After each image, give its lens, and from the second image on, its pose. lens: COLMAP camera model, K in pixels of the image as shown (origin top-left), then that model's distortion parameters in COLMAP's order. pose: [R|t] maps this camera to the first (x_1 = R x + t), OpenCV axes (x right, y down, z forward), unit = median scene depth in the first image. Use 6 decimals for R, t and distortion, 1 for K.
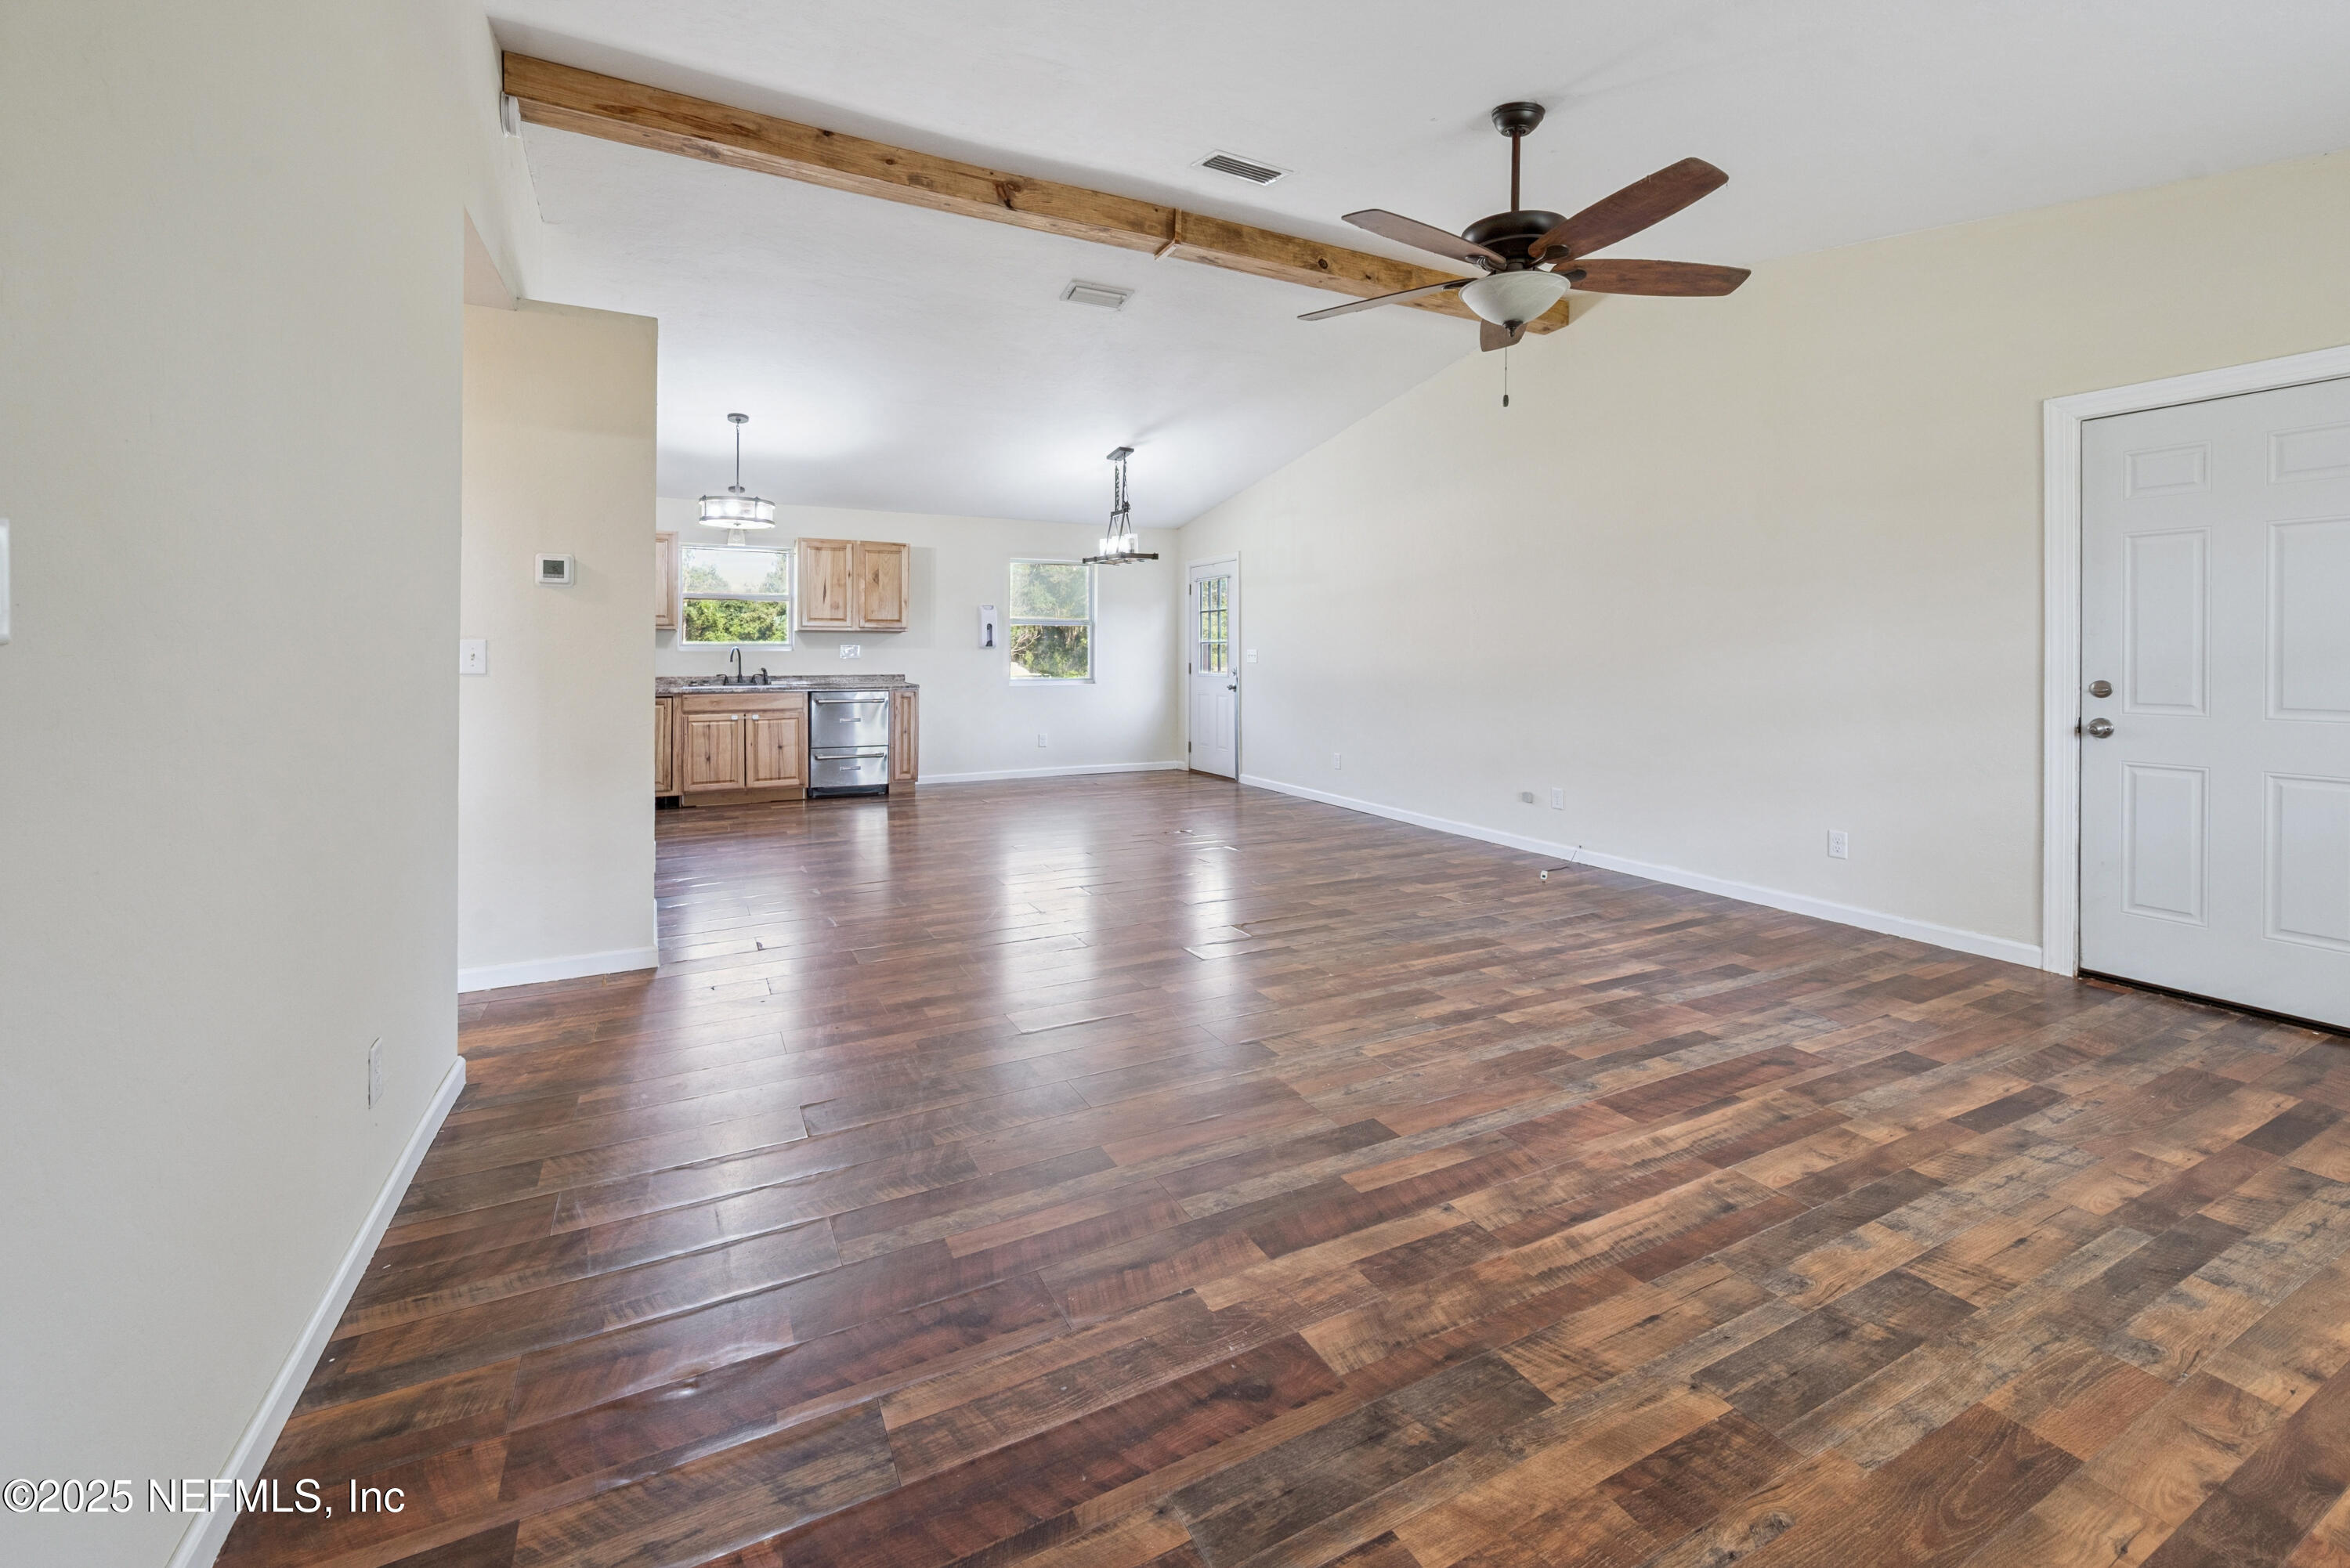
lens RADIAL K [[980.1, 0, 1183.0], [0, 980.1, 660.5], [0, 0, 1]] dist [-0.002108, 0.000942]
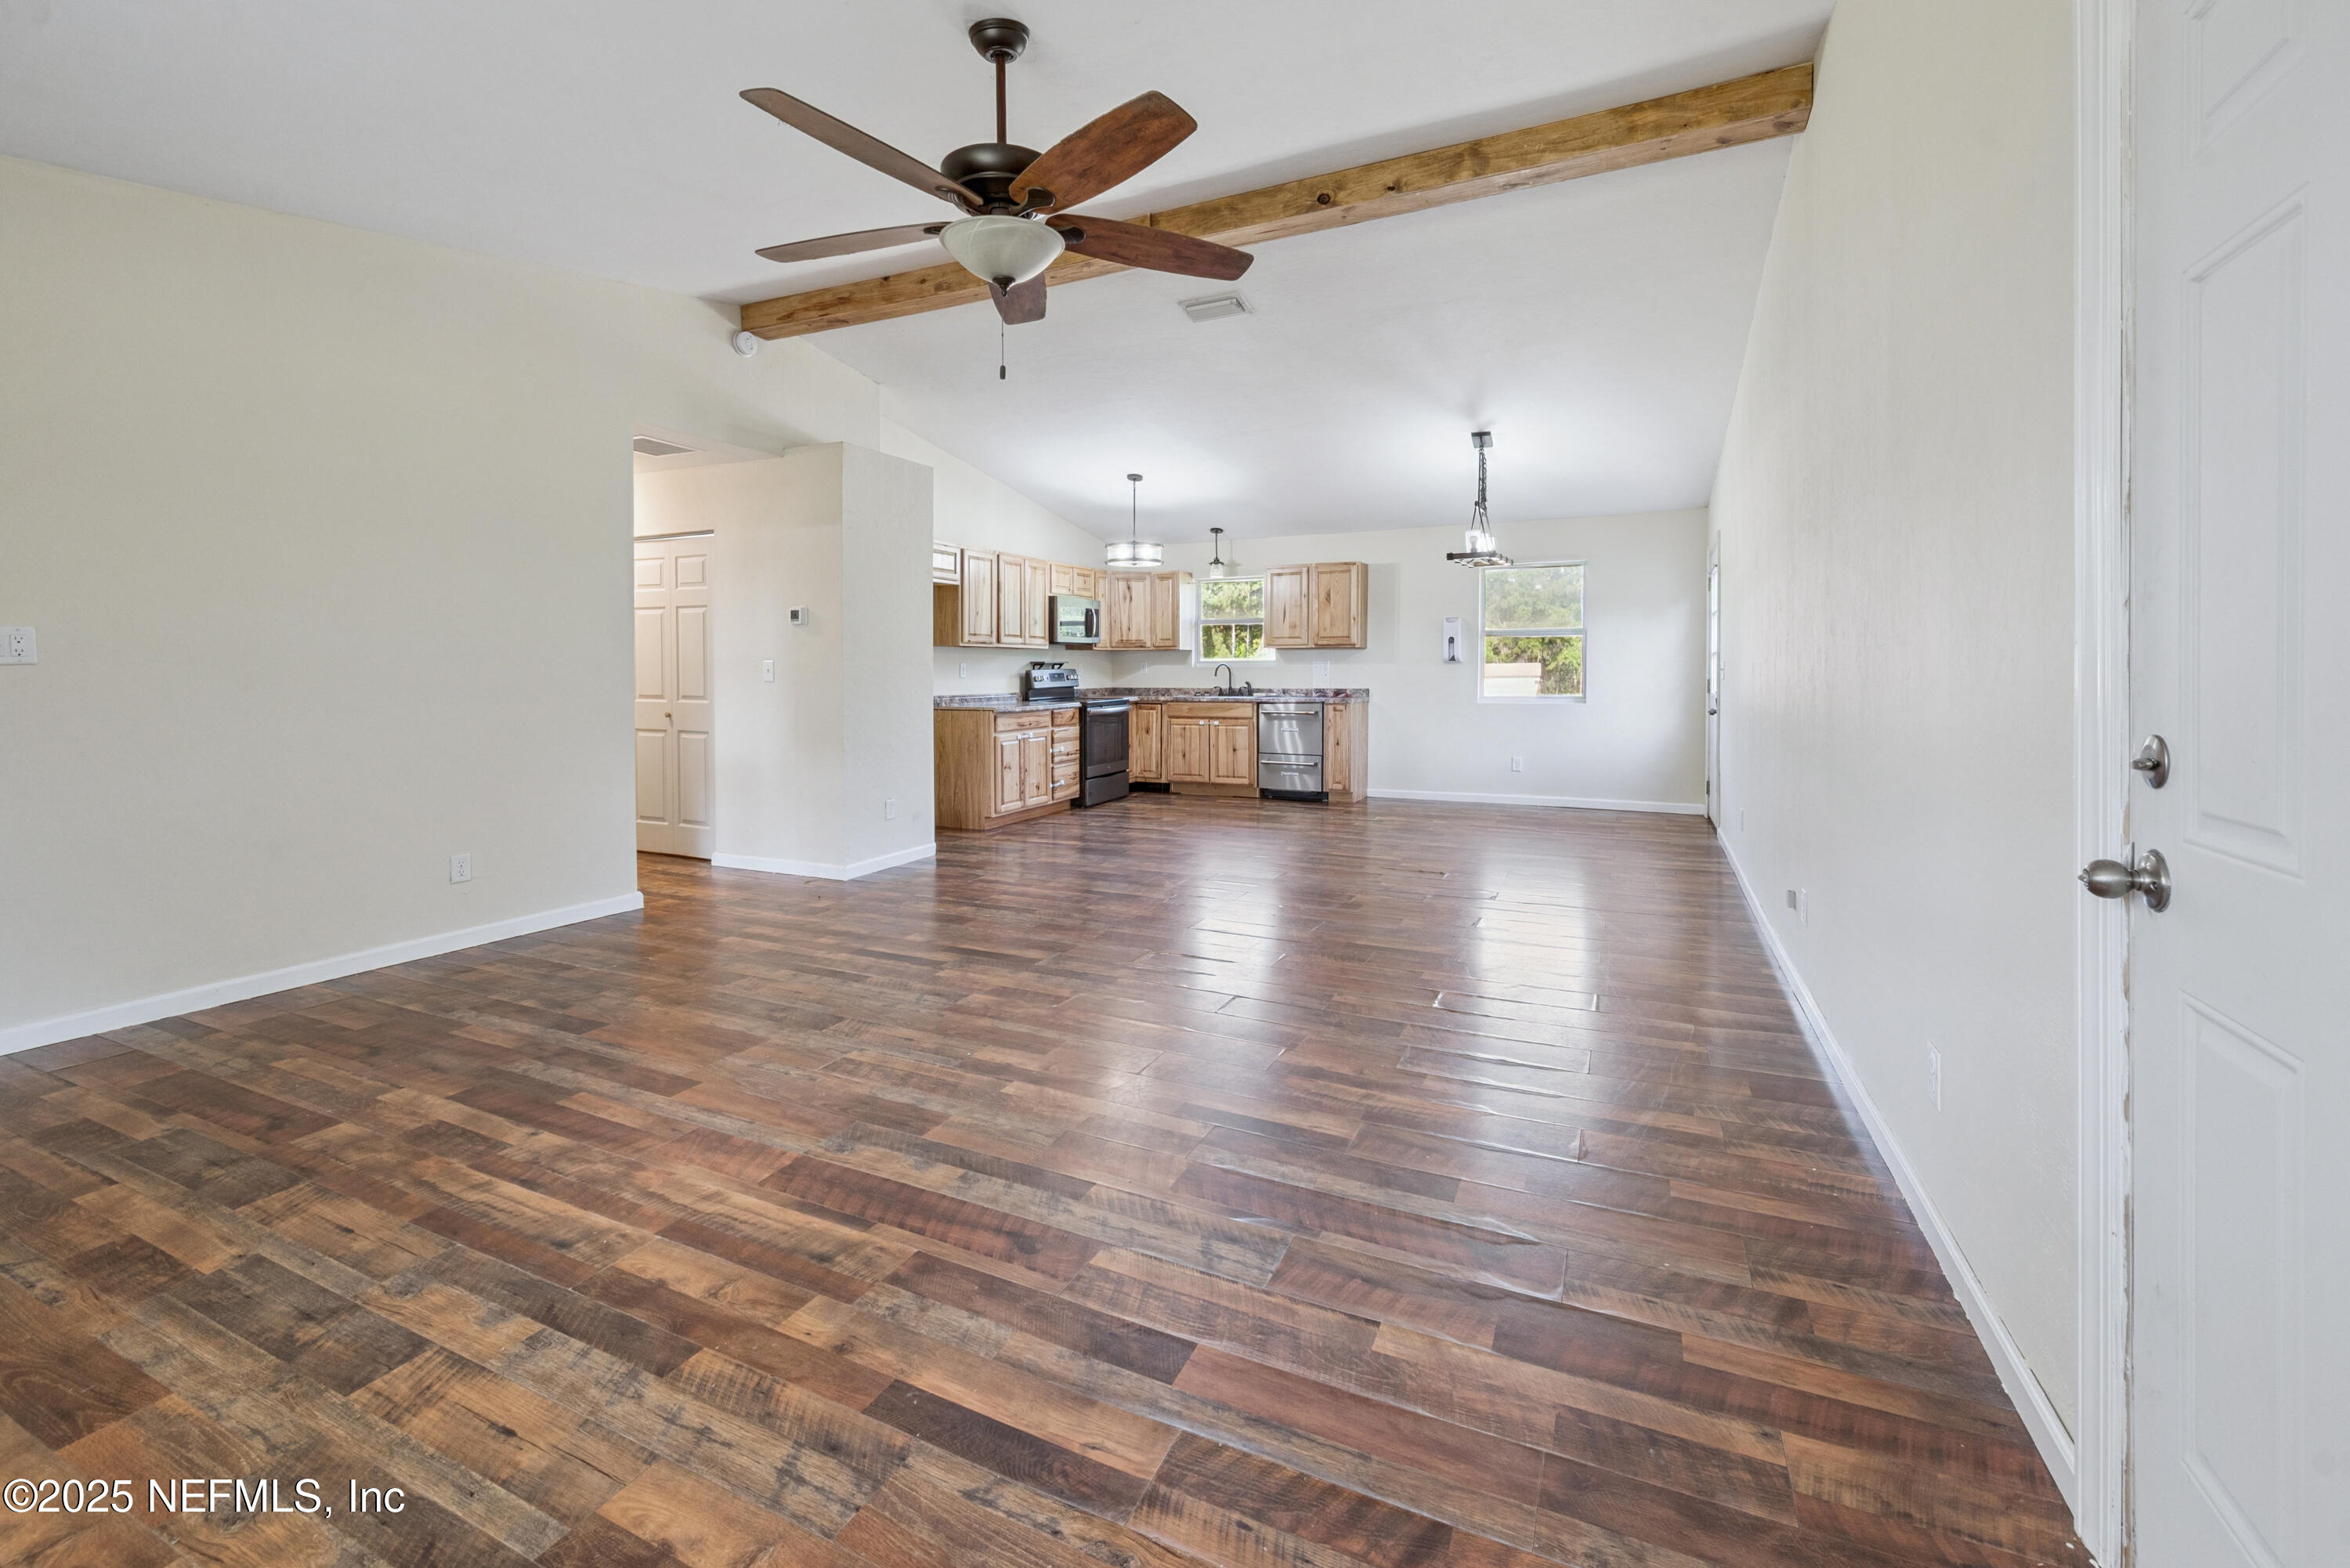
lens RADIAL K [[980.1, 0, 1193.4], [0, 980.1, 687.9], [0, 0, 1]] dist [-0.002108, 0.000942]
pose [[0.607927, 0.012437, -0.793896, 1.423100], [-0.003218, 0.999908, 0.013200, 0.000561], [0.793987, -0.005470, 0.607910, 0.770055]]
